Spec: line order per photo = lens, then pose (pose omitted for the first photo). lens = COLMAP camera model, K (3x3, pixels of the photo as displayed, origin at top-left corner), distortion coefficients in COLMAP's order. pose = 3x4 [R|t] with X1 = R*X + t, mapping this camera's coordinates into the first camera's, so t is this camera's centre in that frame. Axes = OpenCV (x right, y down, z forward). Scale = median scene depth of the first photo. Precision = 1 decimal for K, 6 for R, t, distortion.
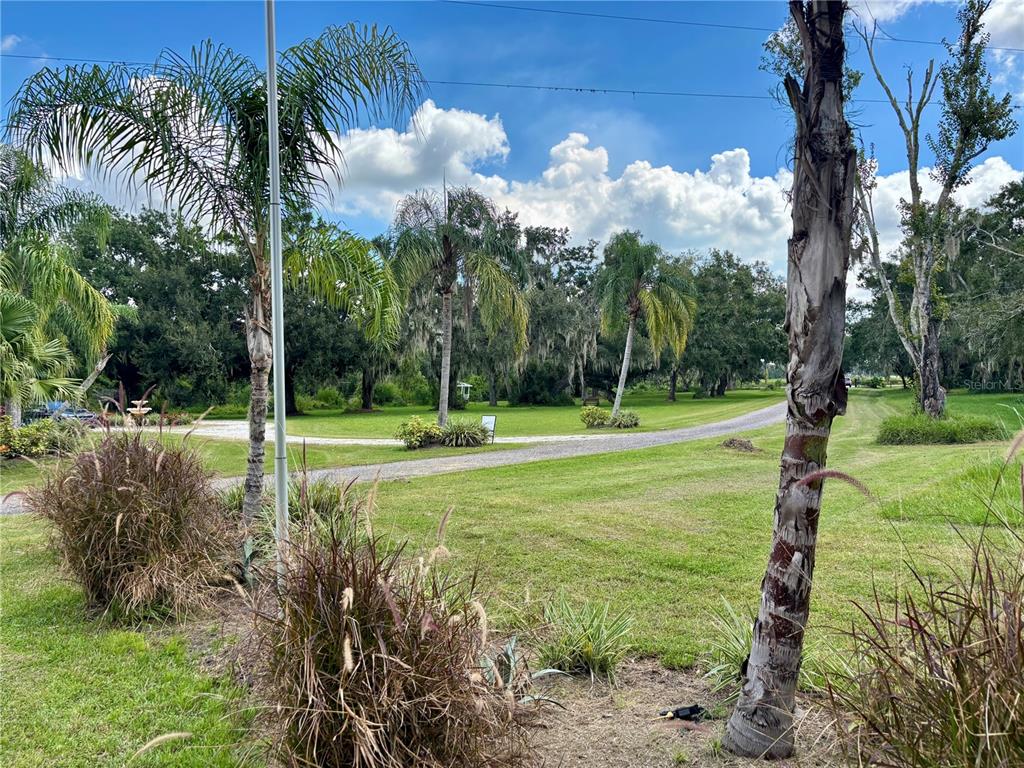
lens RADIAL K [[736.7, 0, 503.2], [0, 736.7, 402.0], [0, 0, 1]] dist [0.000283, -0.028963]
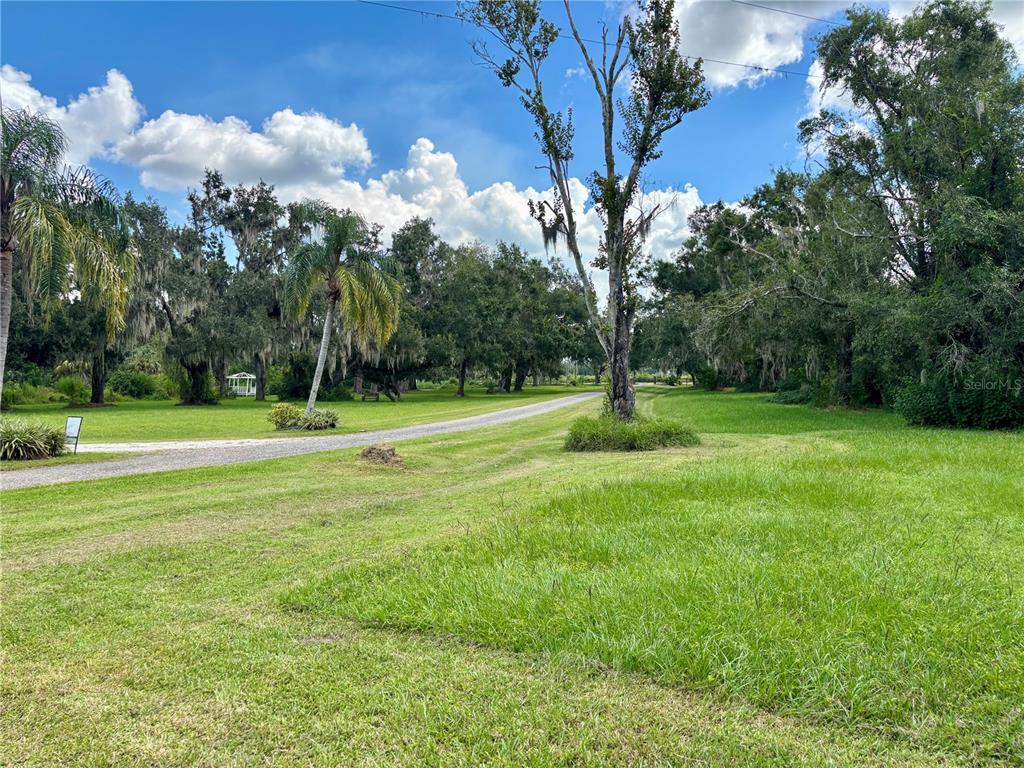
lens RADIAL K [[736.7, 0, 506.6], [0, 736.7, 394.6], [0, 0, 1]] dist [0.000283, -0.028963]
pose [[0.974935, 0.008981, 0.222307, 0.183304], [-0.008568, 0.999959, -0.002822, -0.004461], [-0.222323, 0.000846, 0.974973, 0.119756]]
